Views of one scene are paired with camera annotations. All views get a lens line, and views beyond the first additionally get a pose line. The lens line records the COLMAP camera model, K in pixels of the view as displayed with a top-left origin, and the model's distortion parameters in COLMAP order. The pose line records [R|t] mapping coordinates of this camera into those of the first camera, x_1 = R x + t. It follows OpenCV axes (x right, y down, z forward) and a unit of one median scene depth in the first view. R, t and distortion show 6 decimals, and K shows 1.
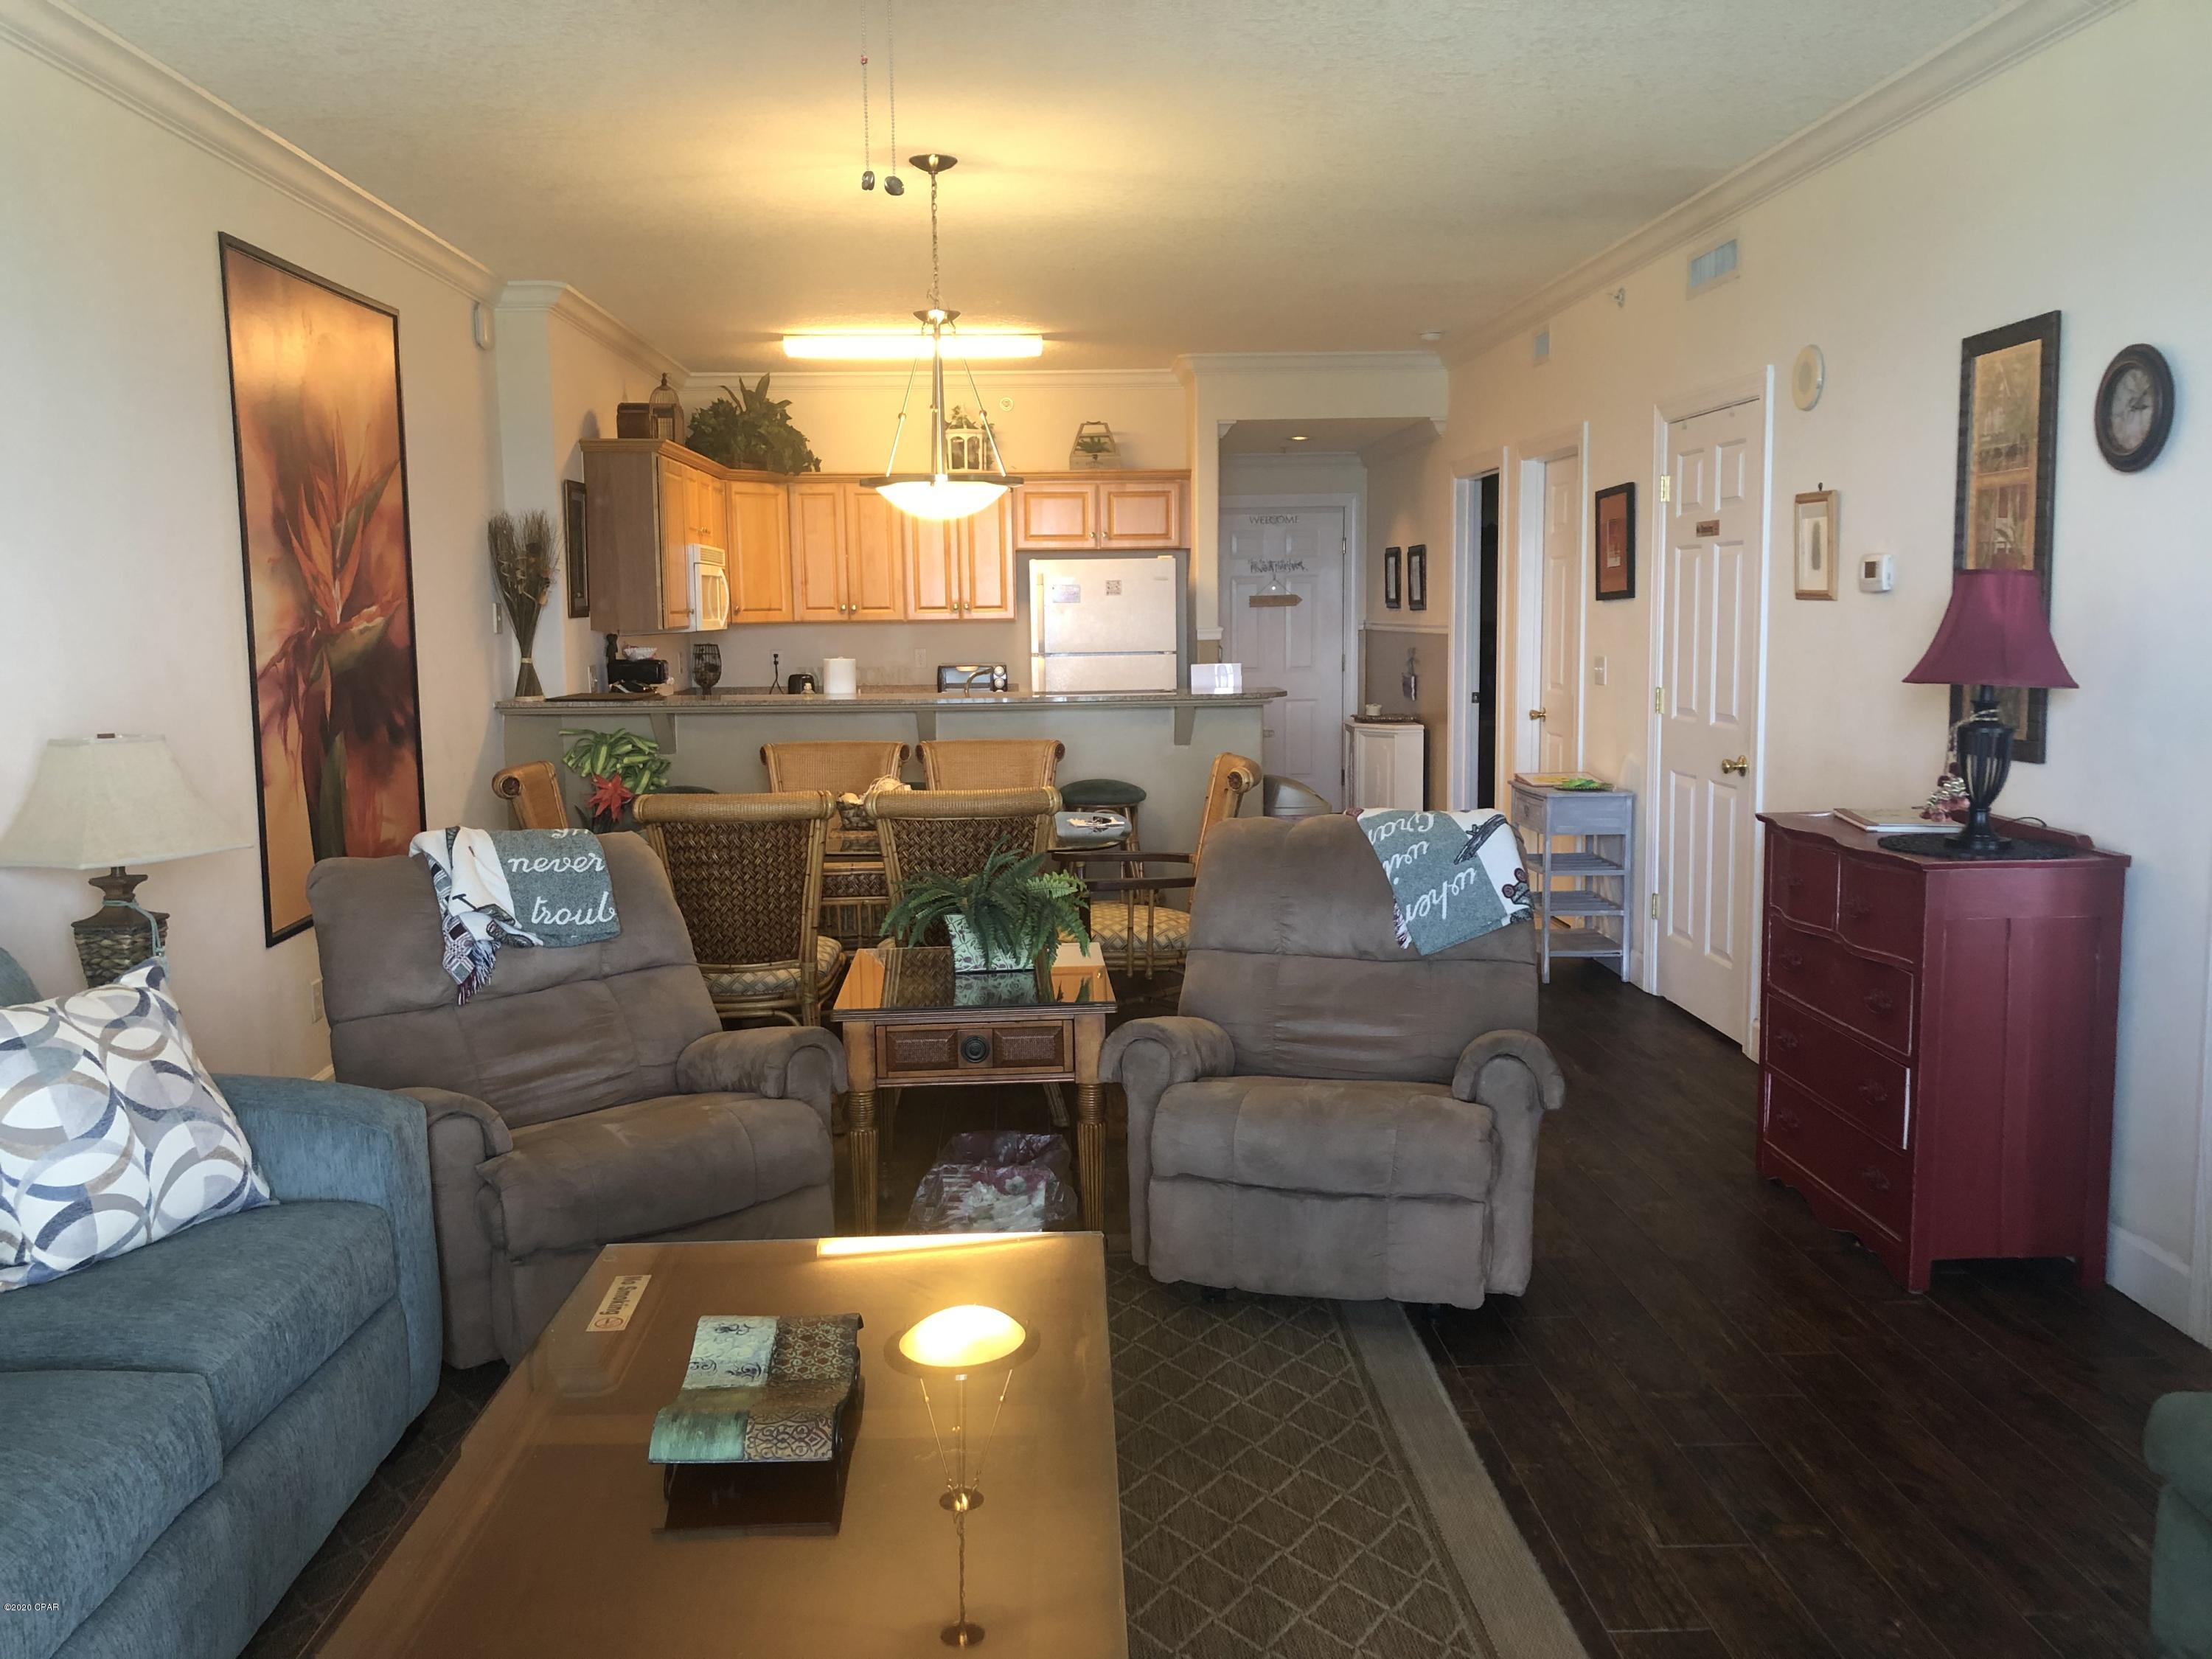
lens RADIAL K [[1825.4, 0, 1095.1], [0, 1825.4, 825.0], [0, 0, 1]] dist [0.004146, -0.041785]
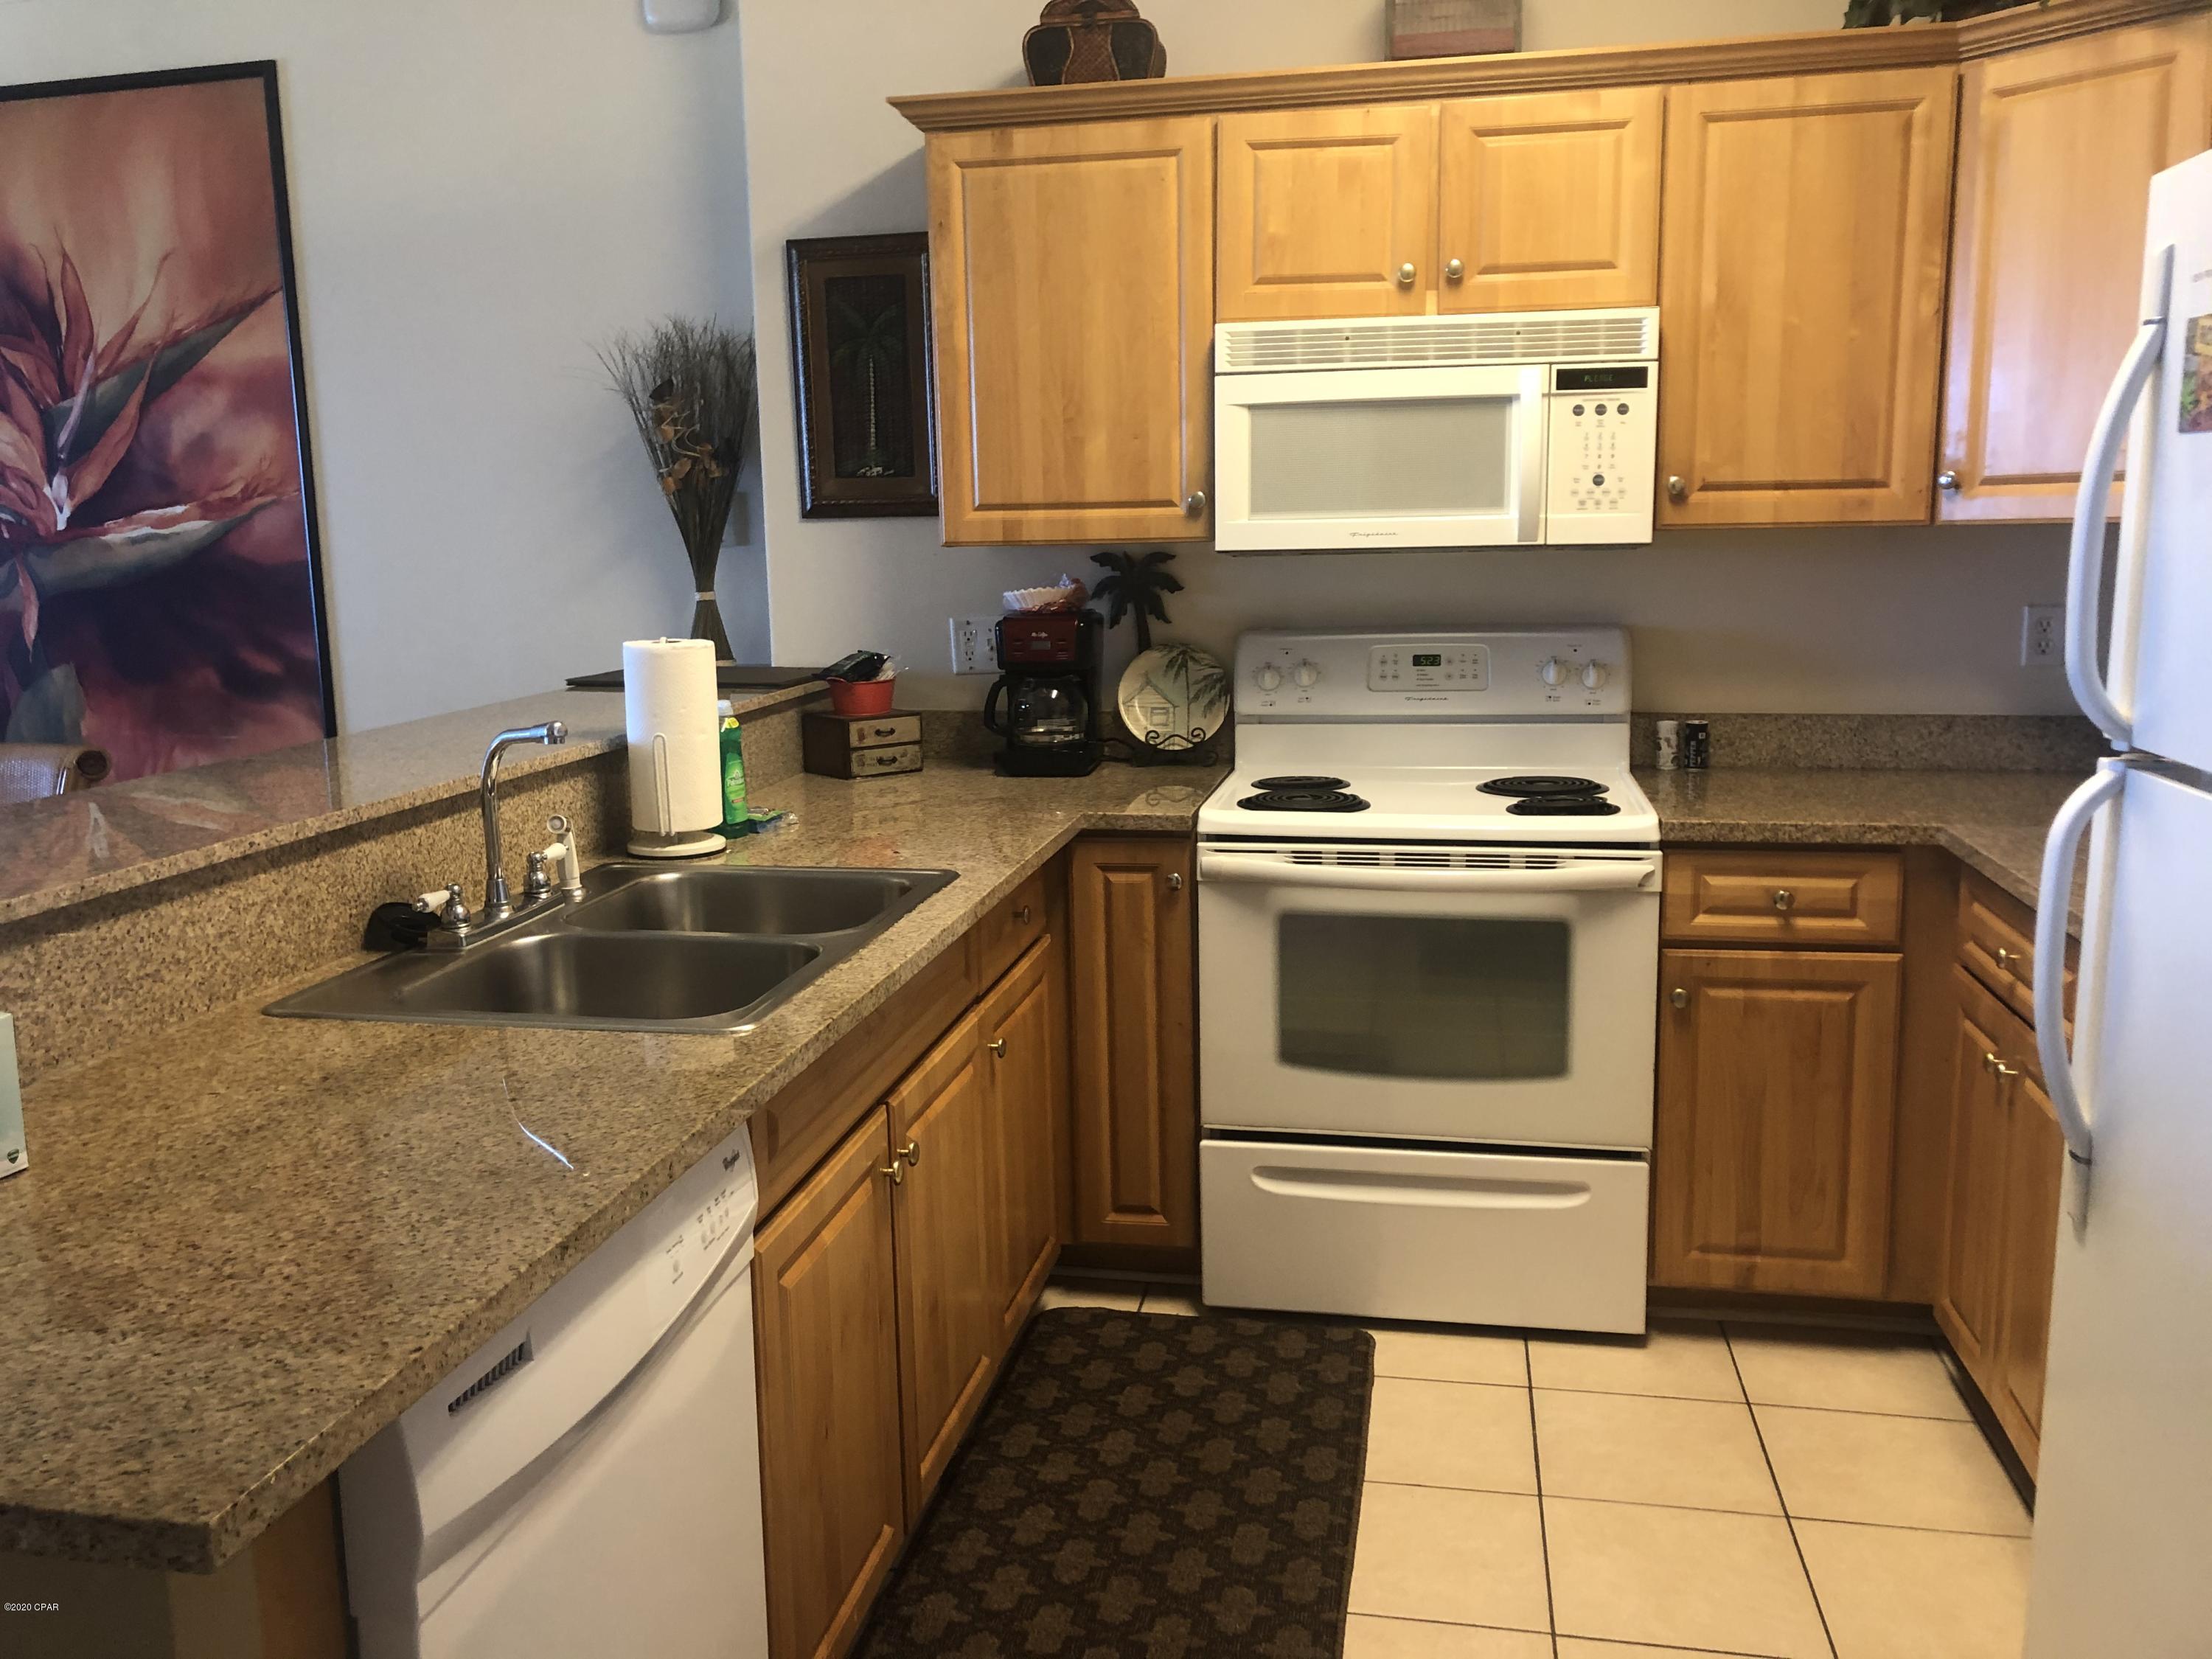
lens RADIAL K [[1790.0, 0, 1105.8], [0, 1790.0, 812.9], [0, 0, 1]] dist [0.088404, -0.134731]
pose [[-0.220953, 0.175893, -0.959292, 0.307537], [-0.095344, 0.974995, 0.200733, -0.221111], [0.970613, 0.135815, -0.198658, 1.855690]]
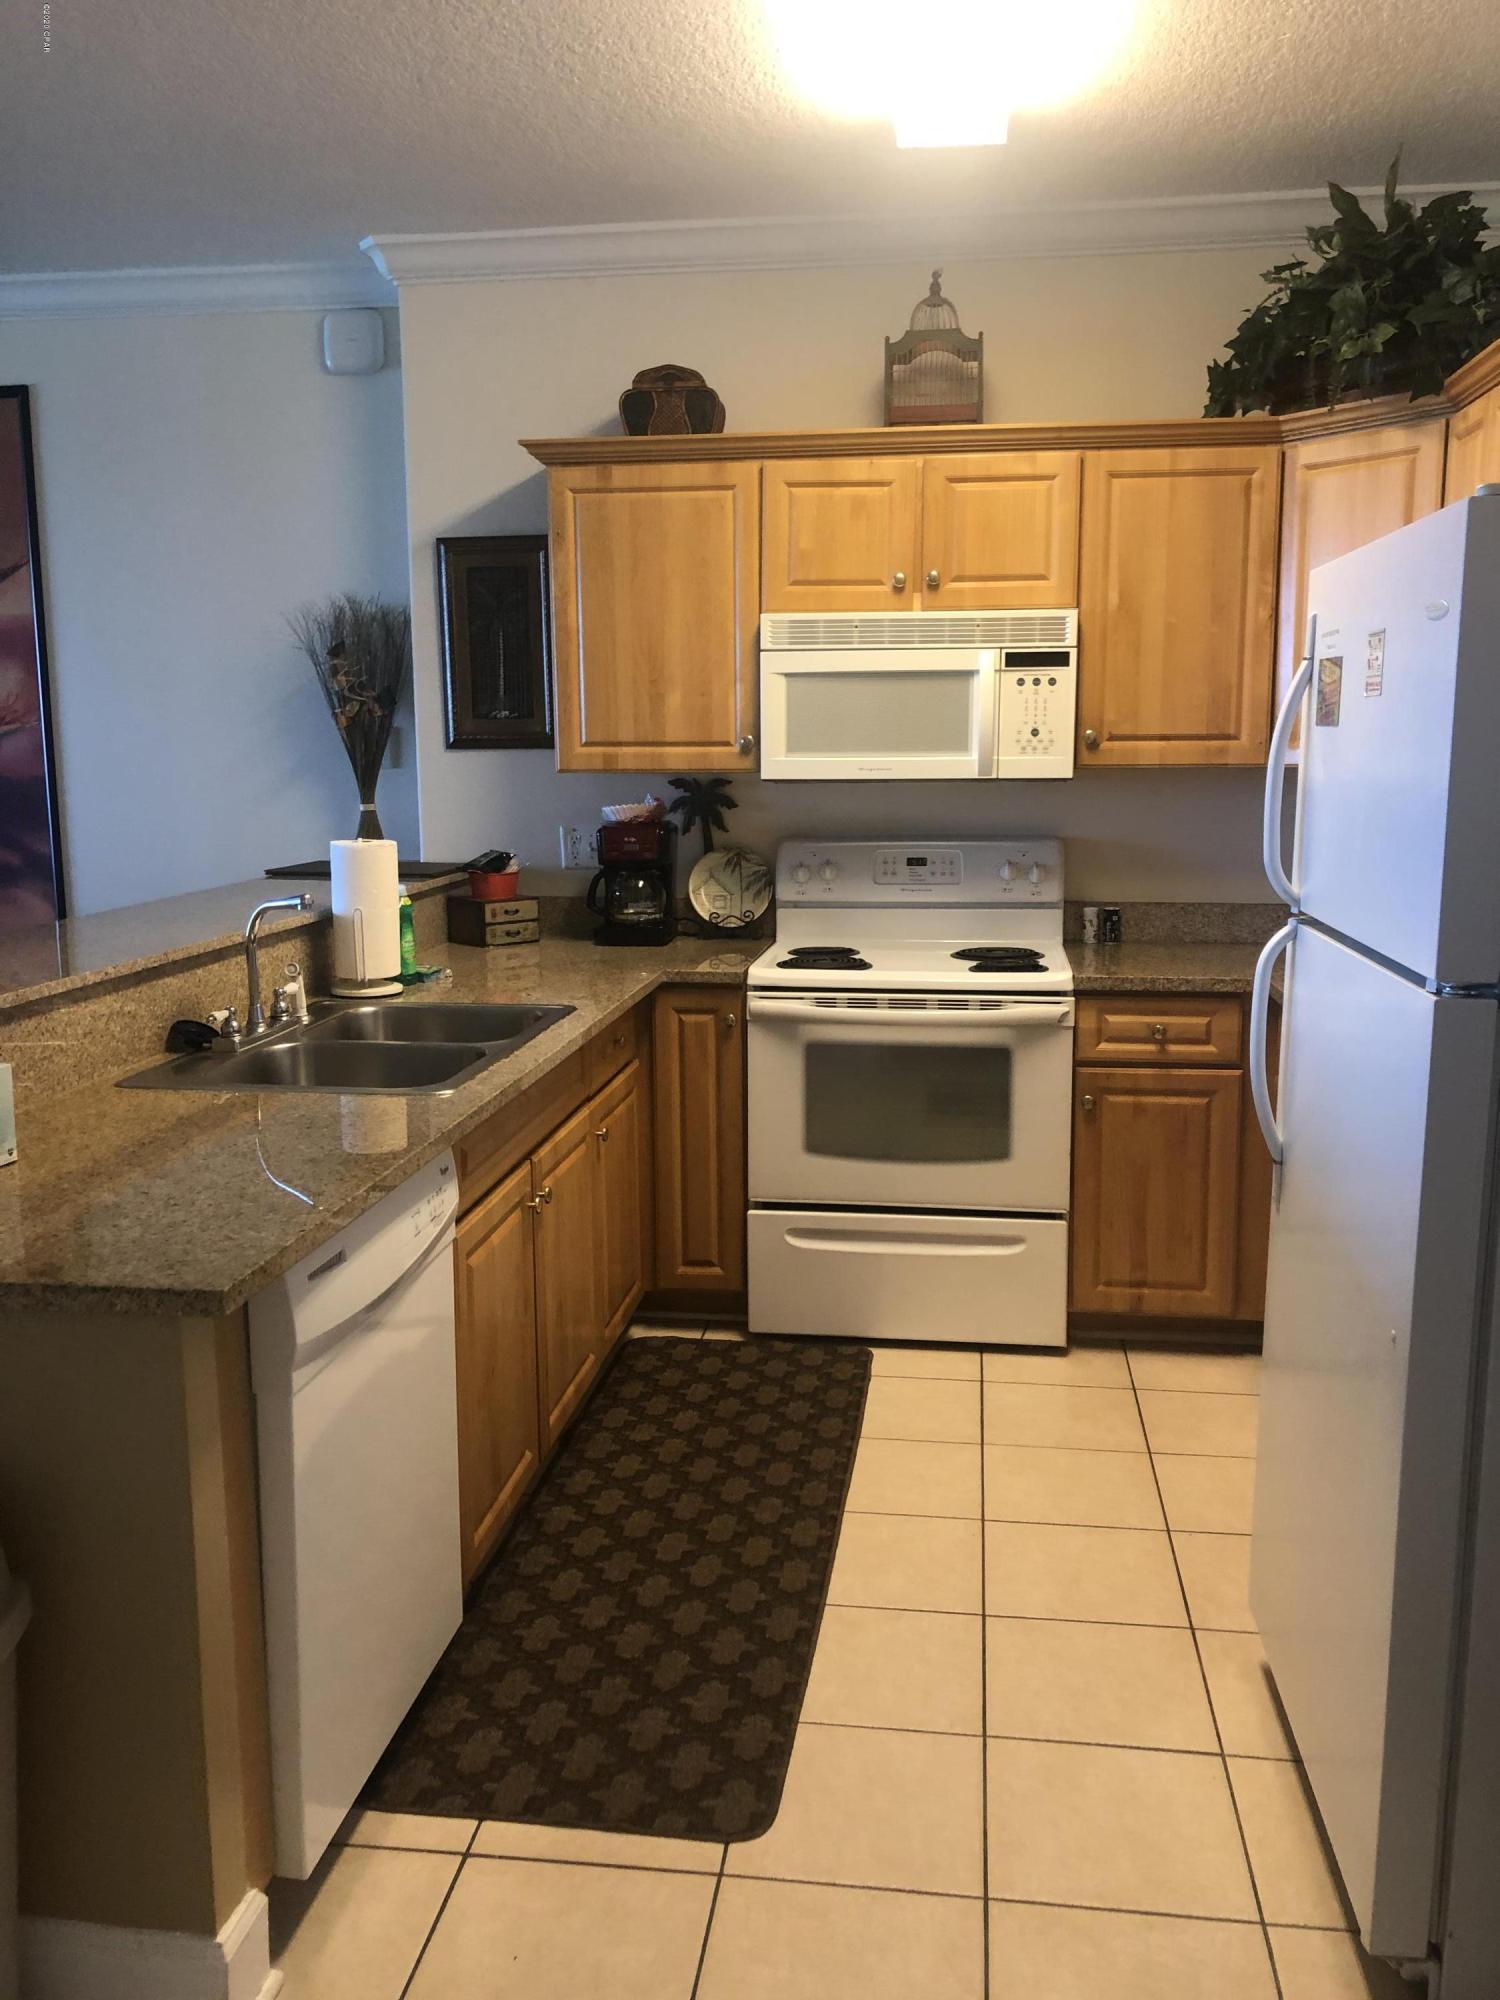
lens RADIAL K [[1618.5, 0, 758.9], [0, 1618.5, 993.2], [0, 0, 1]] dist [0.088404, -0.134731]
pose [[-0.169487, 0.168458, -0.971028, 0.459140], [-0.110121, 0.975876, 0.188520, -0.235024], [0.979361, 0.138882, -0.146848, 1.884541]]
